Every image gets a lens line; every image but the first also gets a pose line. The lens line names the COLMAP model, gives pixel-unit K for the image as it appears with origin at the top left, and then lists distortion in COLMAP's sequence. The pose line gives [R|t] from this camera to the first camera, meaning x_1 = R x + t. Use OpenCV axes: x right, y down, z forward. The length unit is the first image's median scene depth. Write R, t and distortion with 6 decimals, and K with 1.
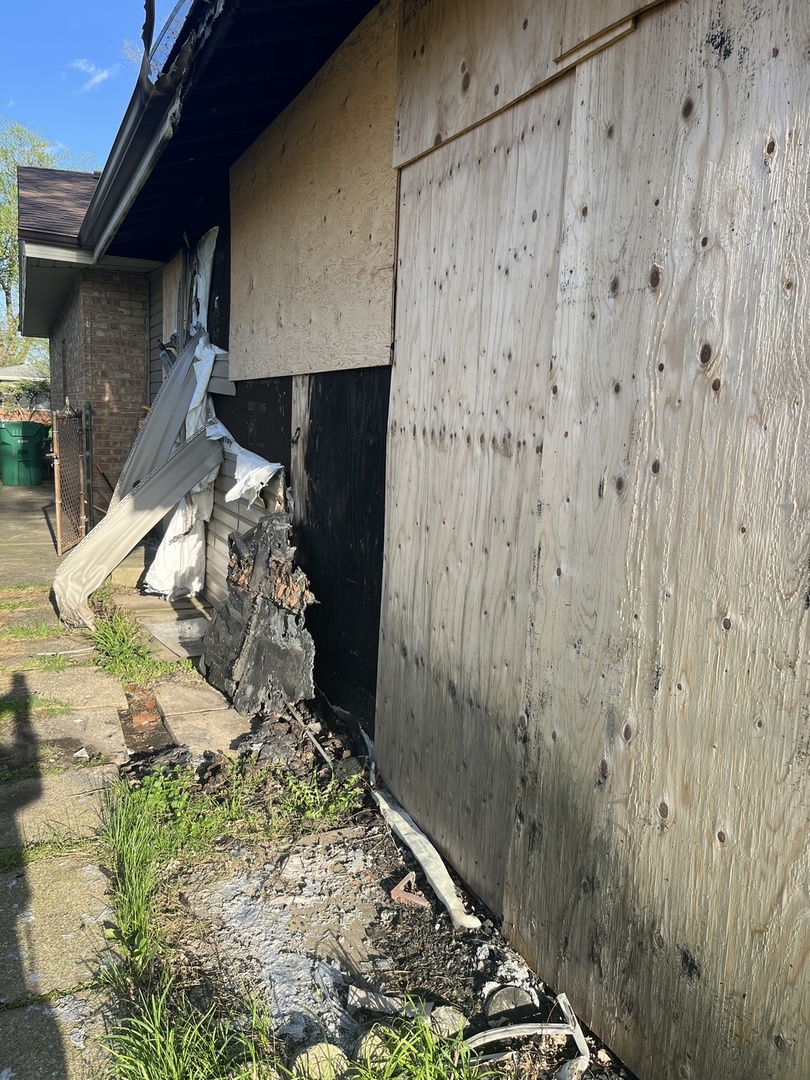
lens RADIAL K [[821.7, 0, 409.1], [0, 821.7, 544.7], [0, 0, 1]] dist [0.077422, -0.118266]
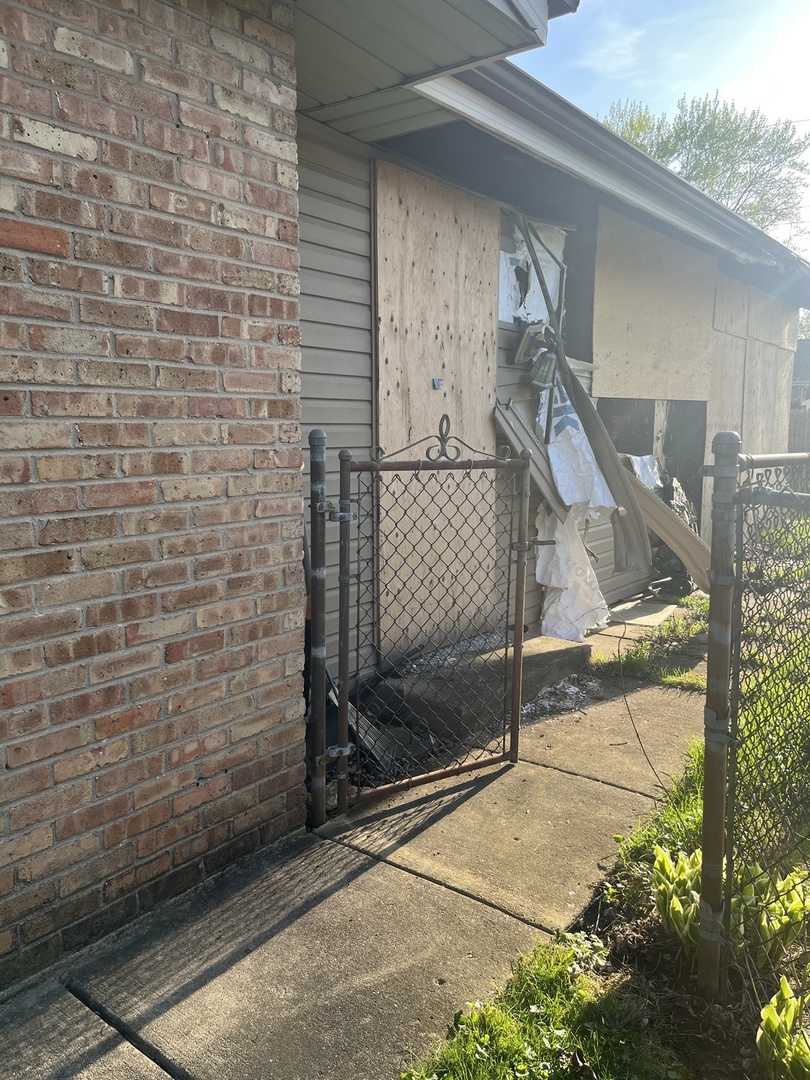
lens RADIAL K [[821.7, 0, 409.1], [0, 821.7, 544.7], [0, 0, 1]] dist [0.077422, -0.118266]
pose [[-0.457612, -0.178295, 0.871092, -1.429678], [0.110975, 0.960576, 0.254909, -0.408321], [-0.882199, 0.213319, -0.419785, 2.224173]]
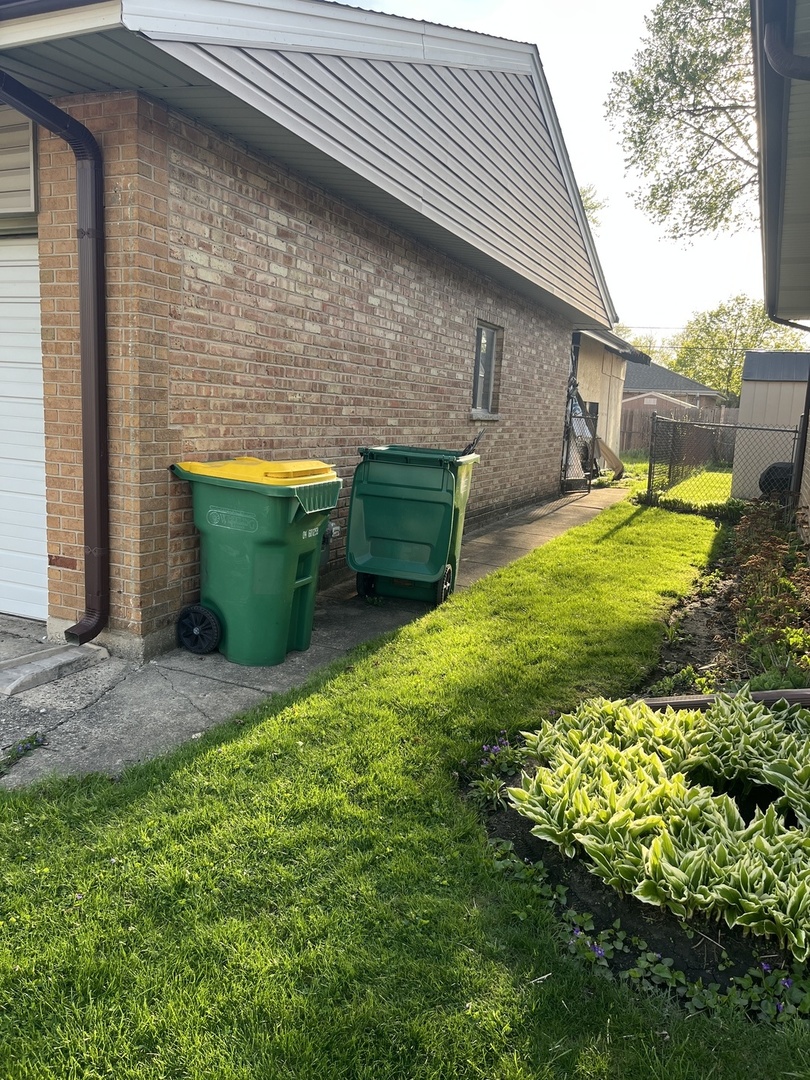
lens RADIAL K [[821.7, 0, 409.1], [0, 821.7, 544.7], [0, 0, 1]] dist [0.077422, -0.118266]
pose [[-0.655722, -0.195946, 0.729133, -2.822752], [0.037864, 0.955985, 0.290963, -0.783824], [-0.754053, 0.218399, -0.619440, 4.548269]]
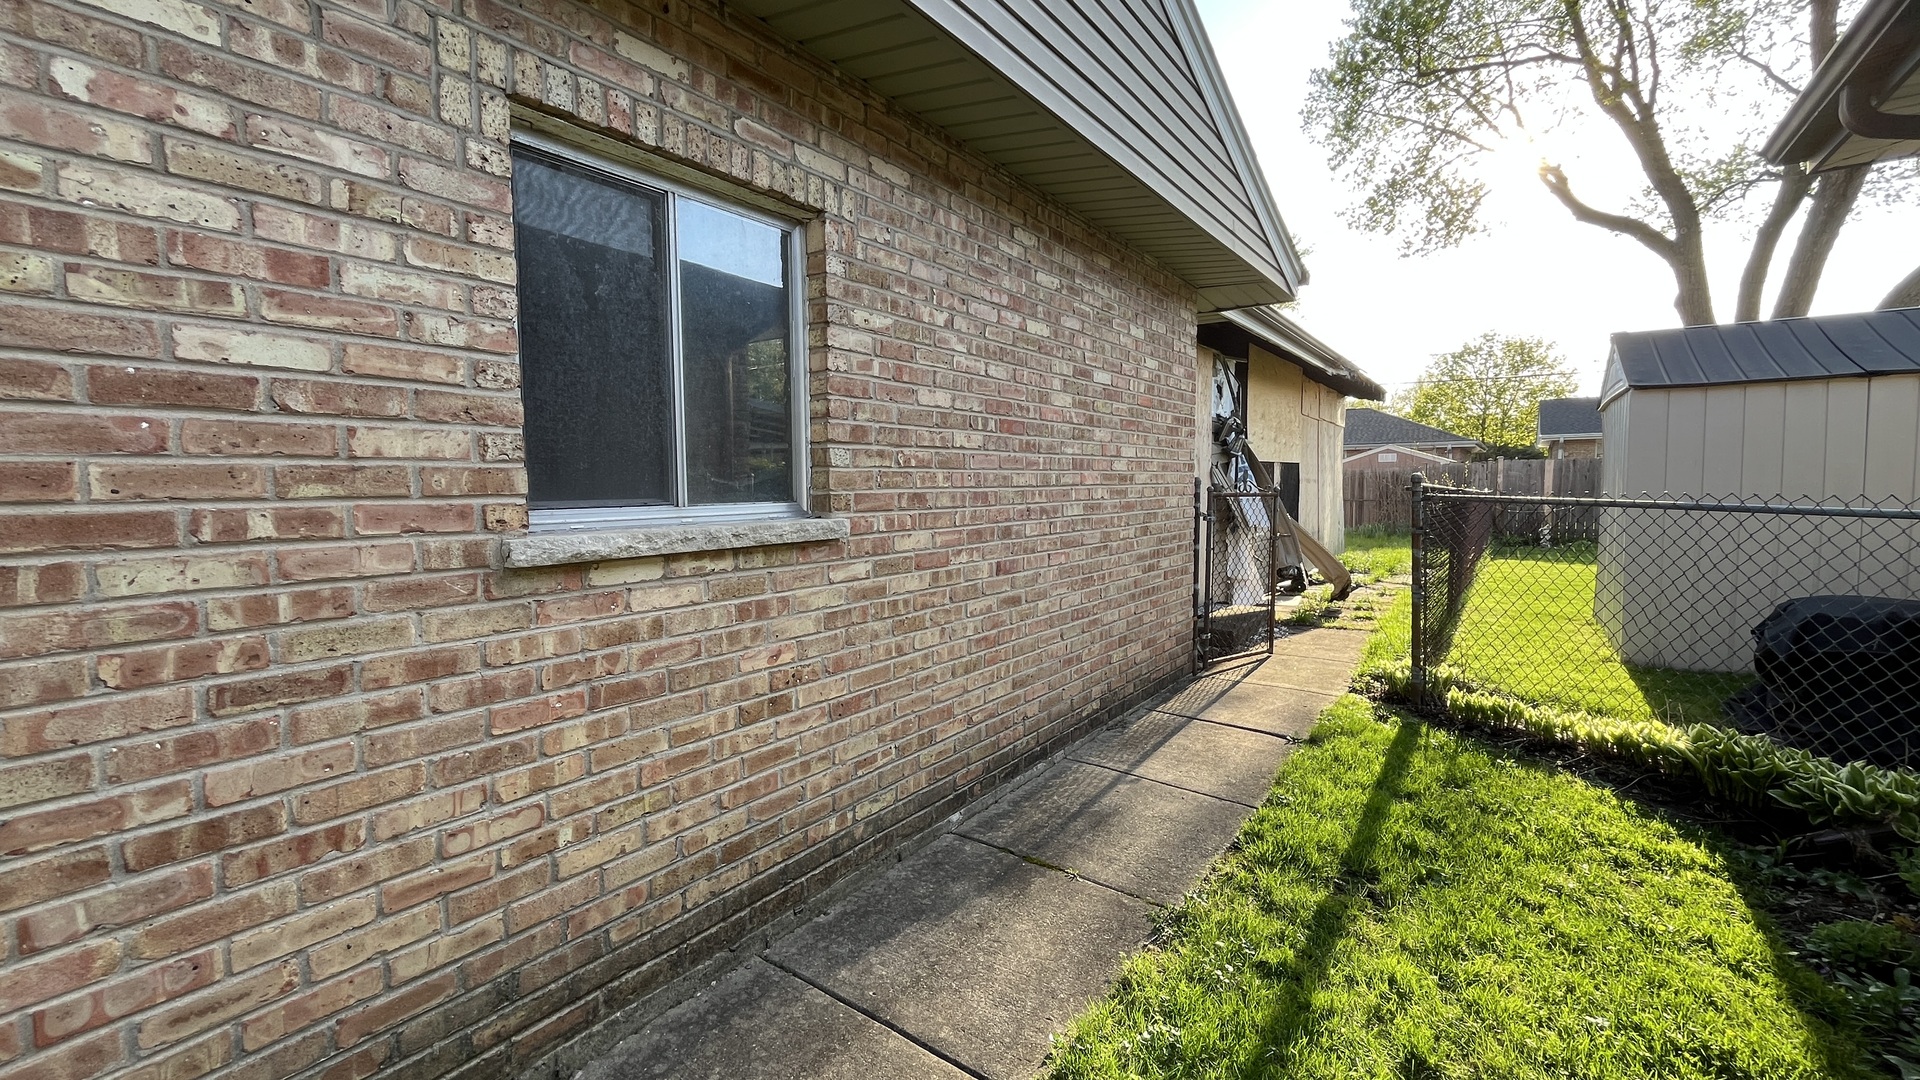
lens RADIAL K [[775.1, 0, 968.4], [0, 775.1, 542.2], [0, 0, 1]] dist [0.008158, -0.000338]
pose [[-0.488567, -0.104493, 0.866247, -1.764403], [0.120830, 0.975134, 0.185776, -0.522394], [-0.864119, 0.195433, -0.463792, 2.972645]]
